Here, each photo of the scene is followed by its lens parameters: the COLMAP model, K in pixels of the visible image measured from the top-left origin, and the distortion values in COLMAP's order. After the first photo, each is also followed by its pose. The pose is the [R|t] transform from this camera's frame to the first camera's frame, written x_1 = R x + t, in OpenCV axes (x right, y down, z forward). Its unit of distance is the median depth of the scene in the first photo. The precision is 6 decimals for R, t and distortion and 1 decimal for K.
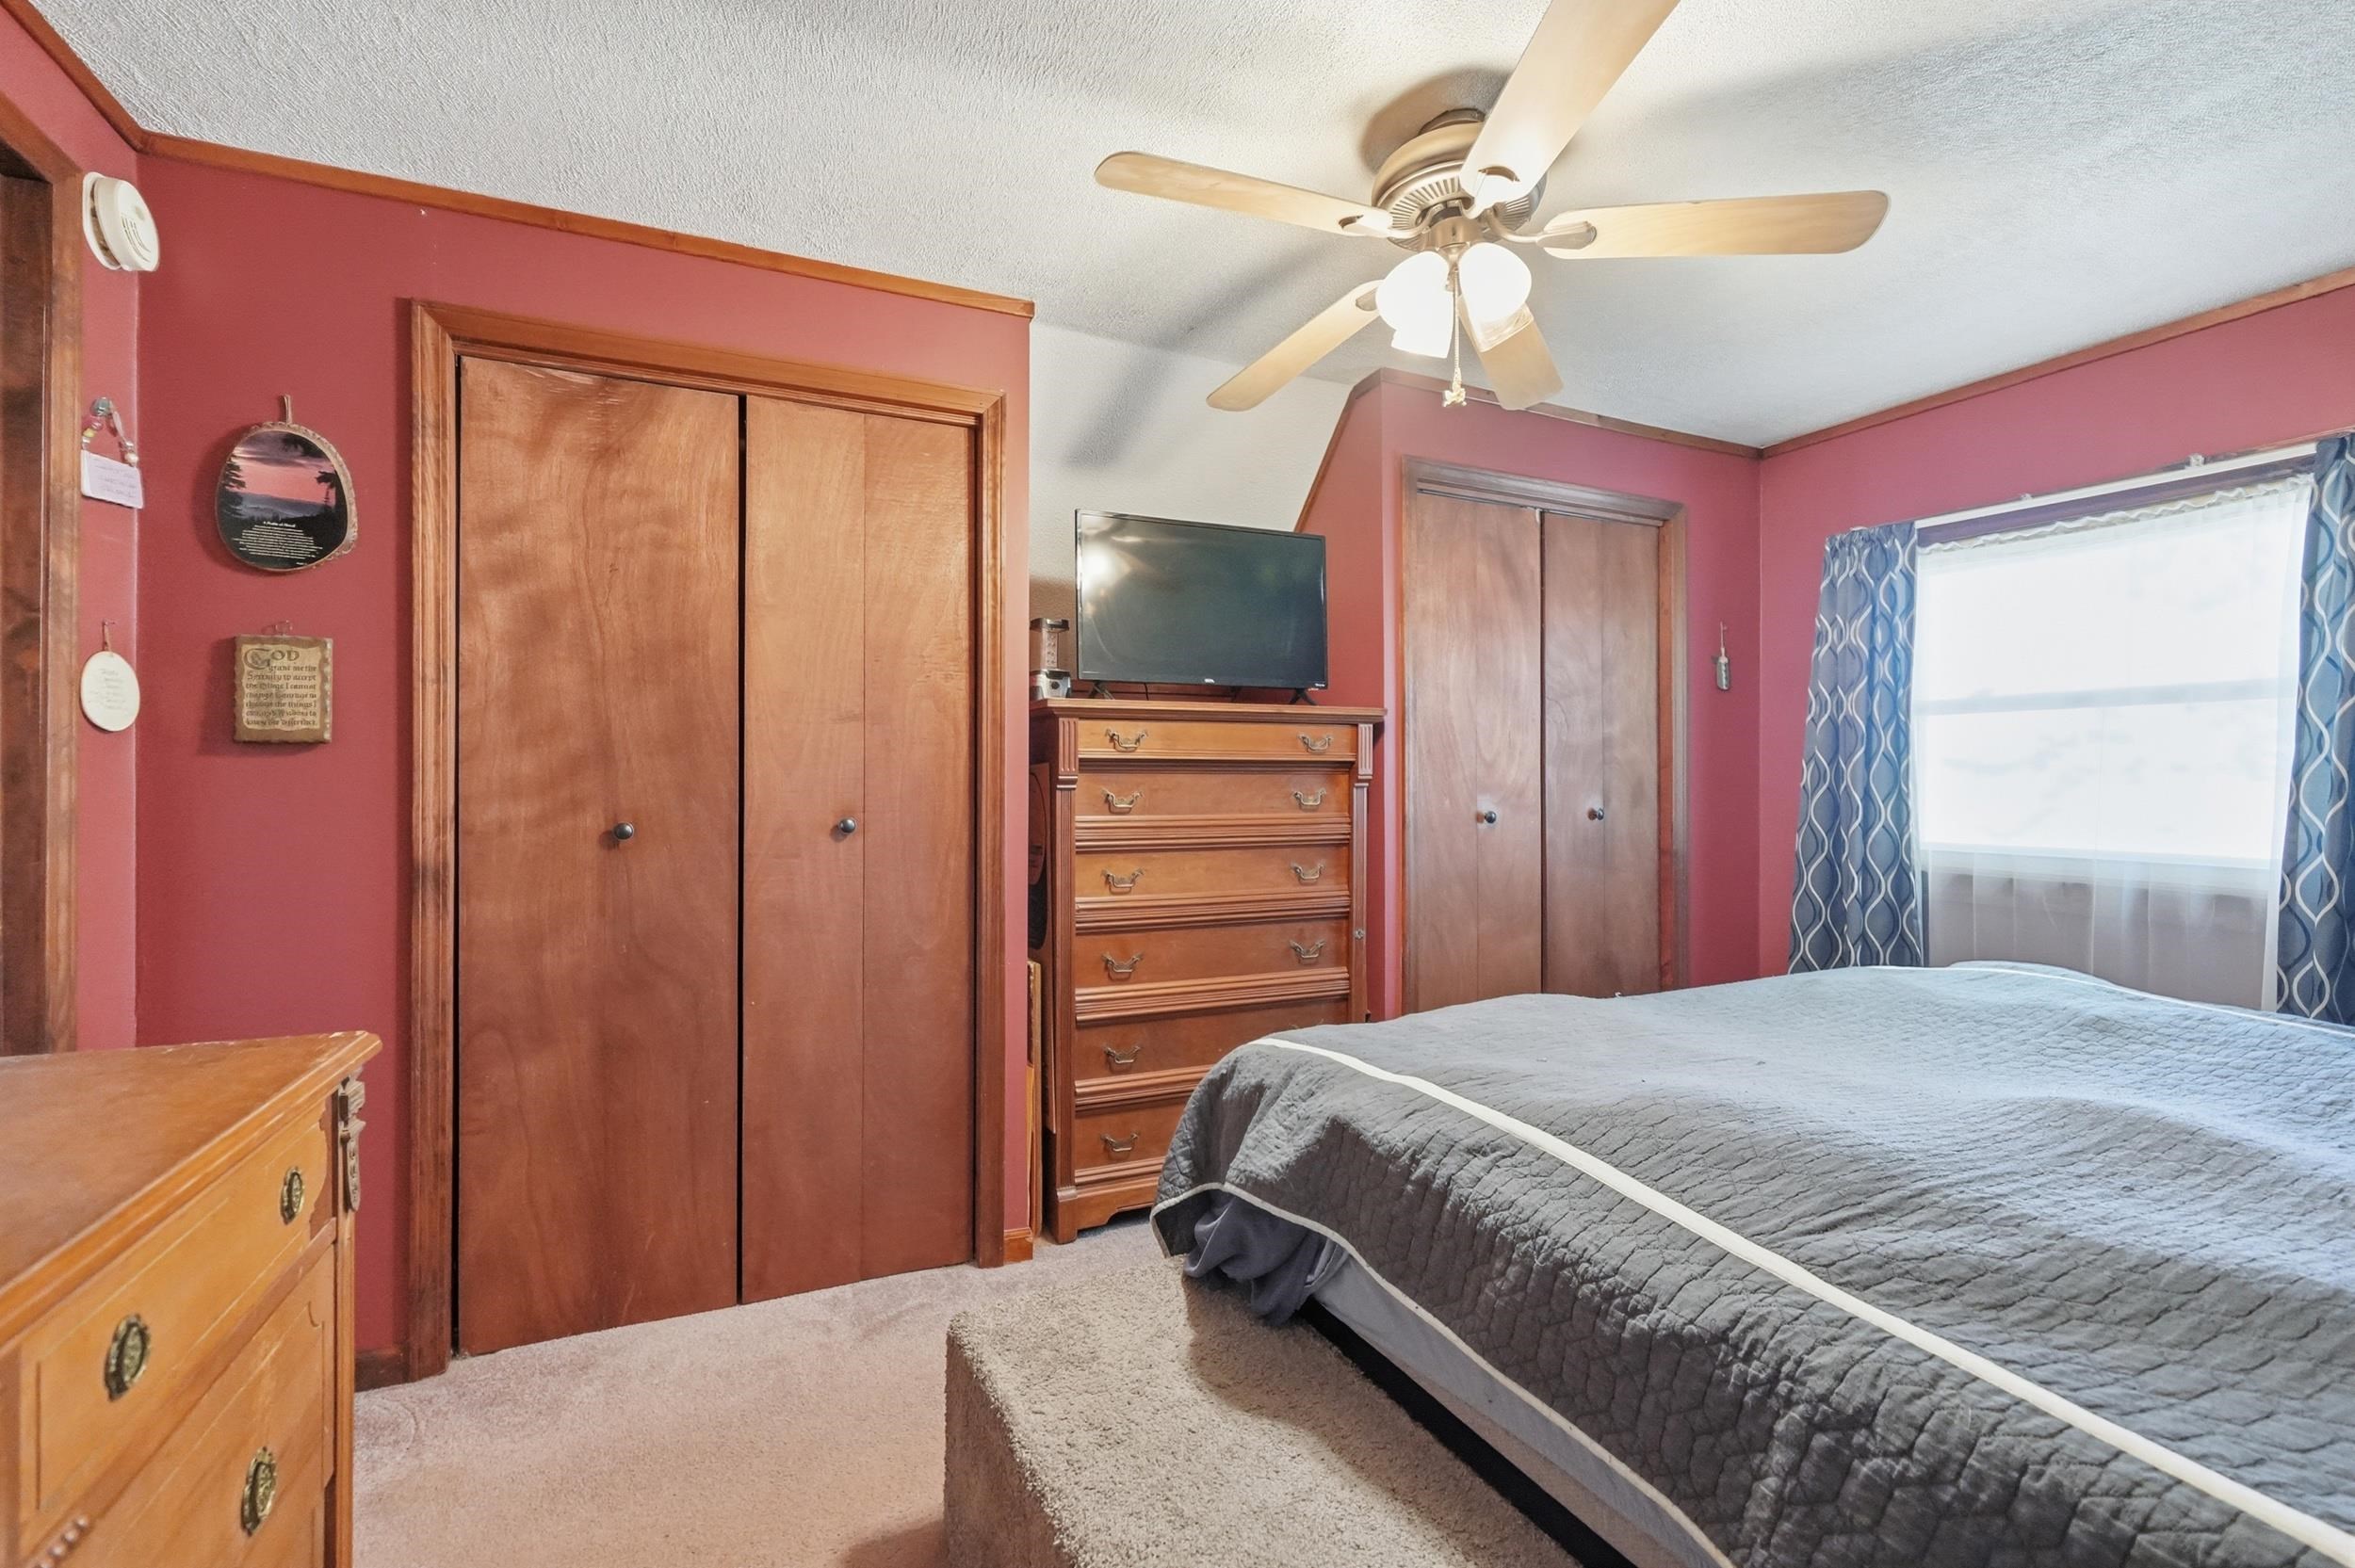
lens RADIAL K [[992.4, 0, 1173.4], [0, 992.4, 769.0], [0, 0, 1]] dist [0.001814, 0.000354]
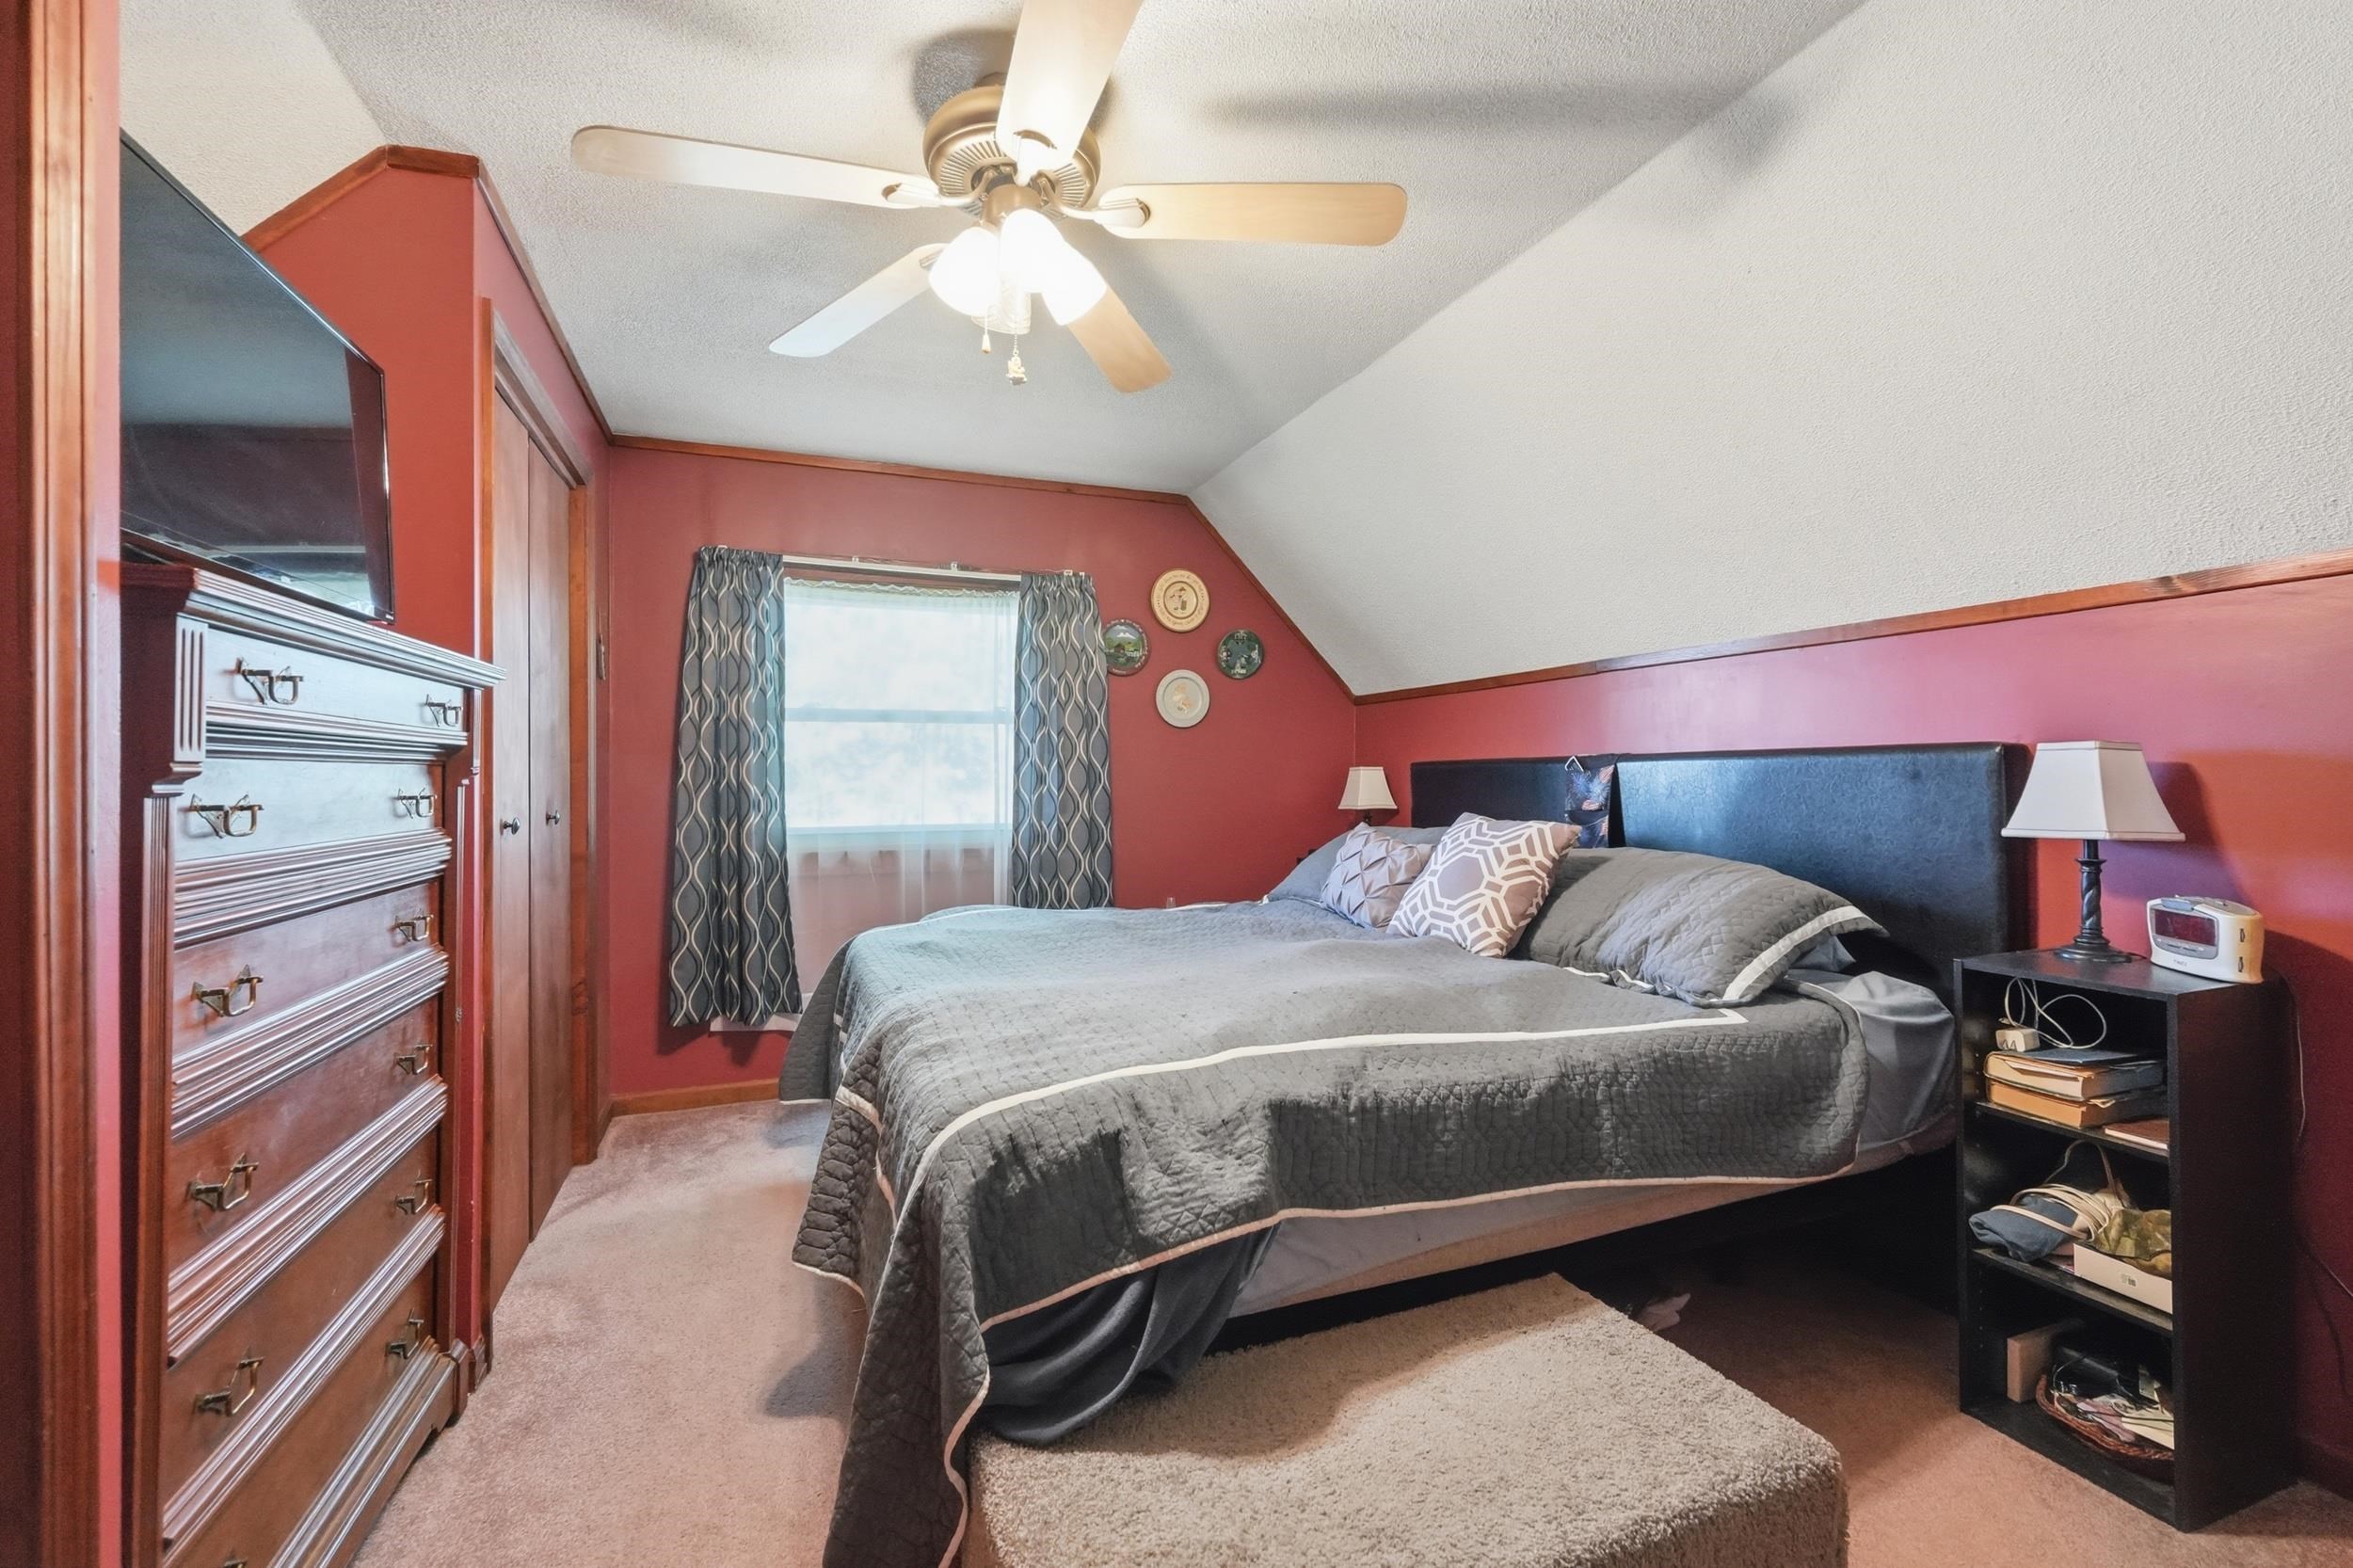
lens RADIAL K [[991.6, 0, 1172.4], [0, 991.6, 769.0], [0, 0, 1]] dist [0.001814, 0.000354]
pose [[0.083209, 0.007525, 0.996504, -0.503776], [-0.003392, 0.999968, -0.007268, 0.012722], [-0.996526, -0.002776, 0.083232, 0.602620]]
